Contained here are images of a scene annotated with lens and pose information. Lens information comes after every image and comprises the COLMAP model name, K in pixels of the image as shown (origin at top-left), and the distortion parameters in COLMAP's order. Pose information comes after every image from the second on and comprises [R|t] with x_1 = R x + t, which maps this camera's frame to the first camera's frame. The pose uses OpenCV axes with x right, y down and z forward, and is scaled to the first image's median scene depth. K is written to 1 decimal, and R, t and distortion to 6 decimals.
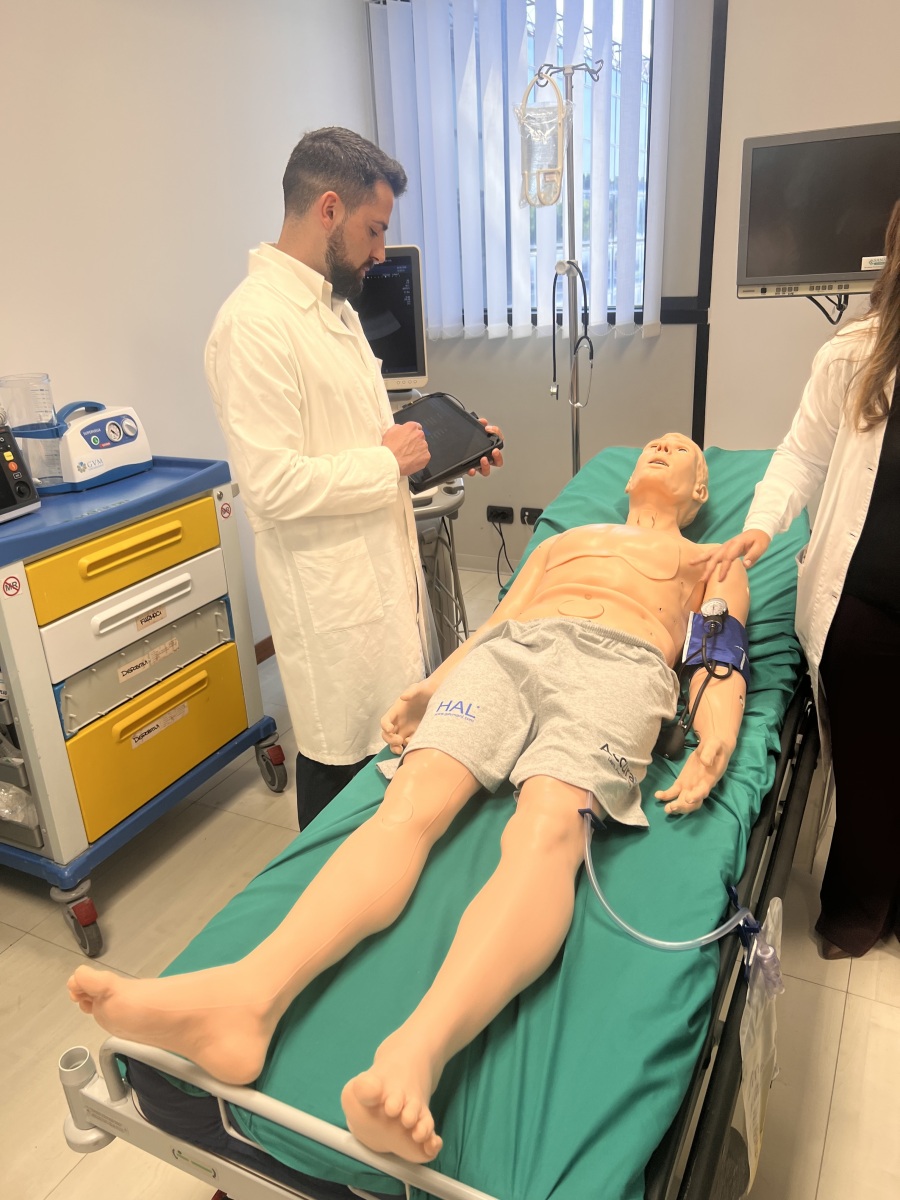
lens RADIAL K [[907.1, 0, 425.8], [0, 907.1, 614.0], [0, 0, 1]] dist [0.025872, -0.048518]
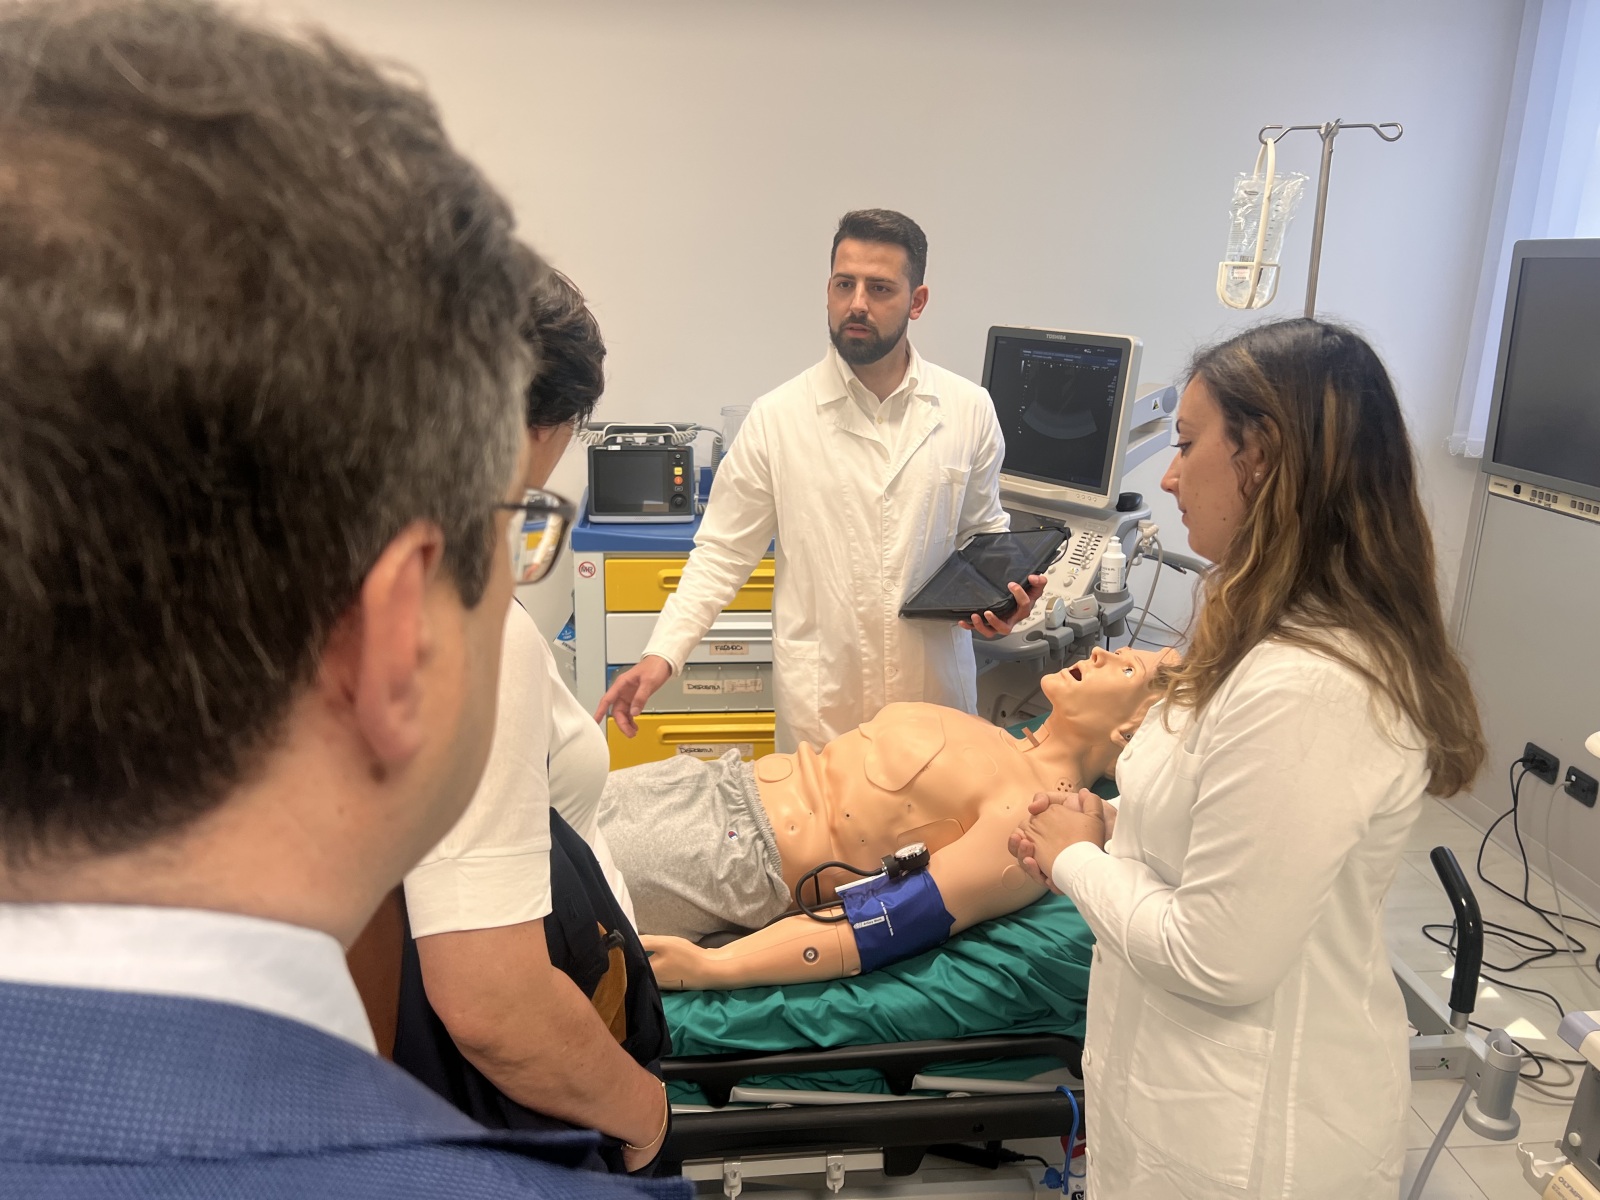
lens RADIAL K [[1209.4, 0, 784.2], [0, 1209.4, 595.9], [0, 0, 1]] dist [0.025872, -0.048518]
pose [[0.521745, 0.296688, -0.799849, 0.843192], [-0.362828, 0.925727, 0.106706, -0.228752], [0.772100, 0.234535, 0.590640, 0.226578]]
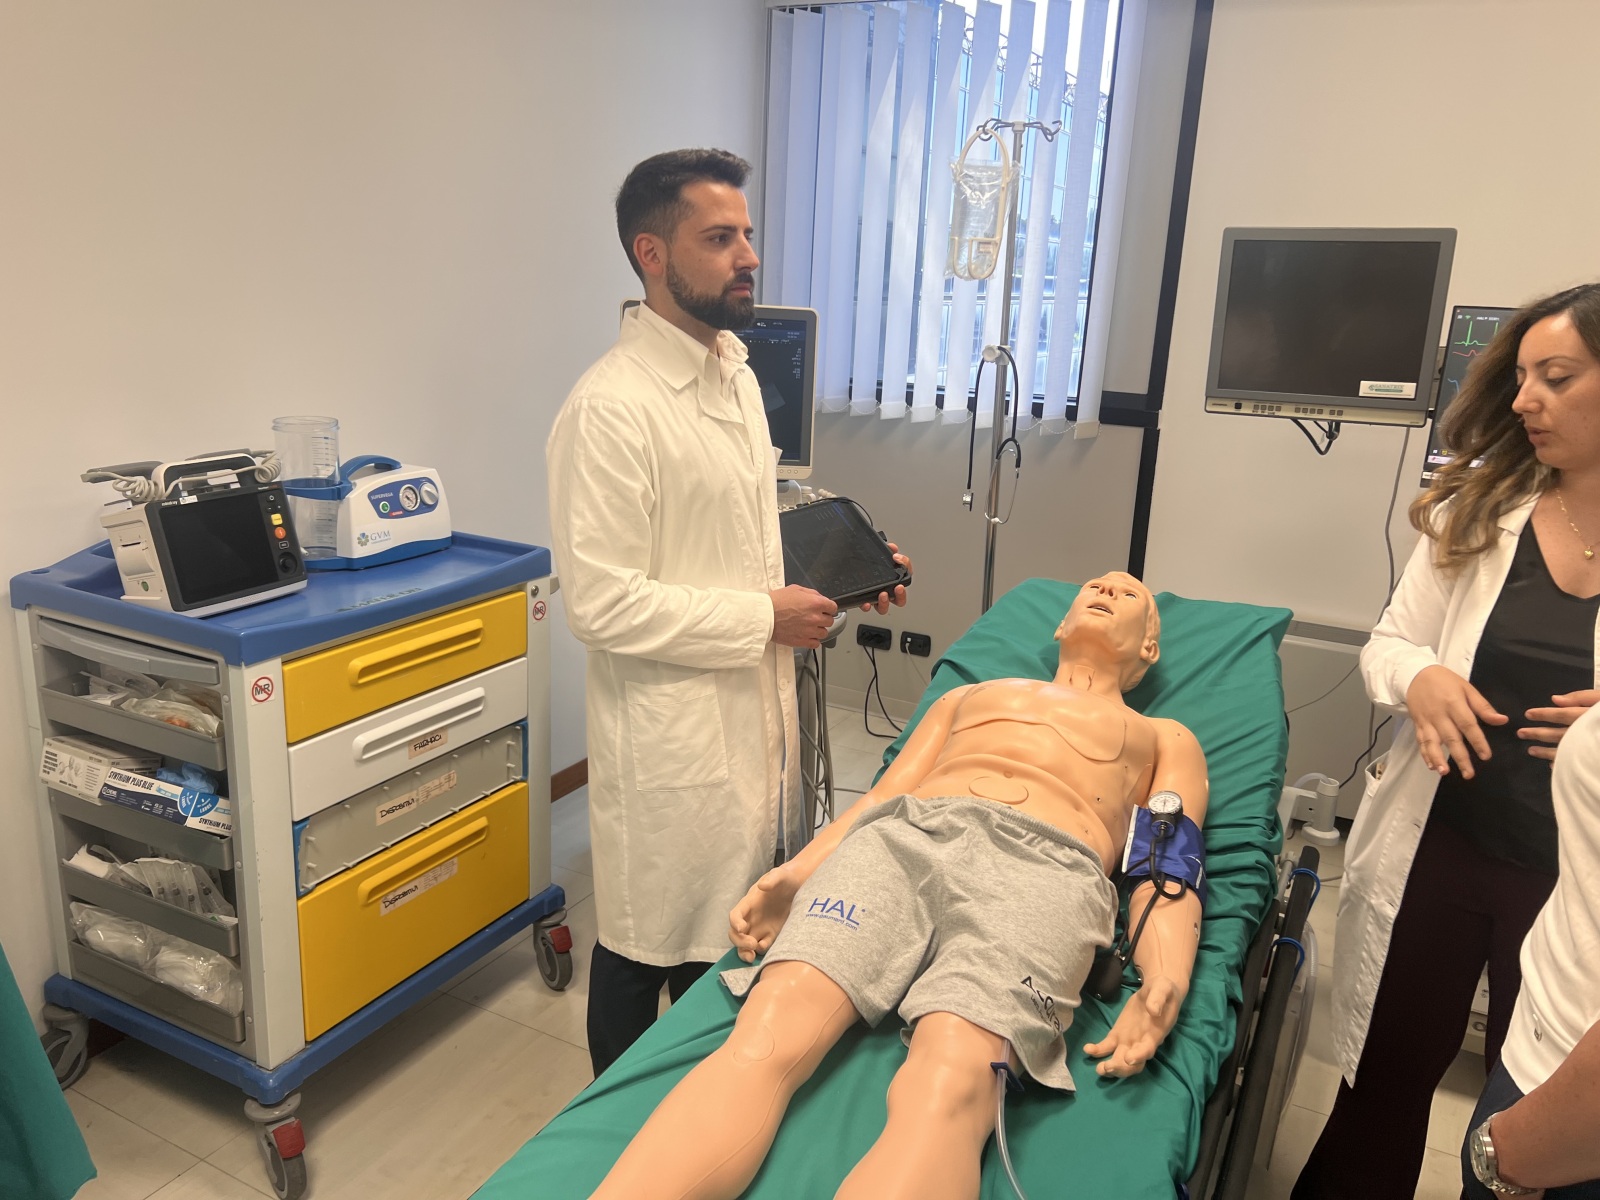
lens RADIAL K [[1209.4, 0, 783.4], [0, 1209.4, 593.6], [0, 0, 1]] dist [0.025872, -0.048518]
pose [[0.995112, 0.096575, 0.020602, -0.039627], [-0.093131, 0.987217, -0.129342, -0.016175], [-0.032830, 0.126791, 0.991386, -0.036025]]
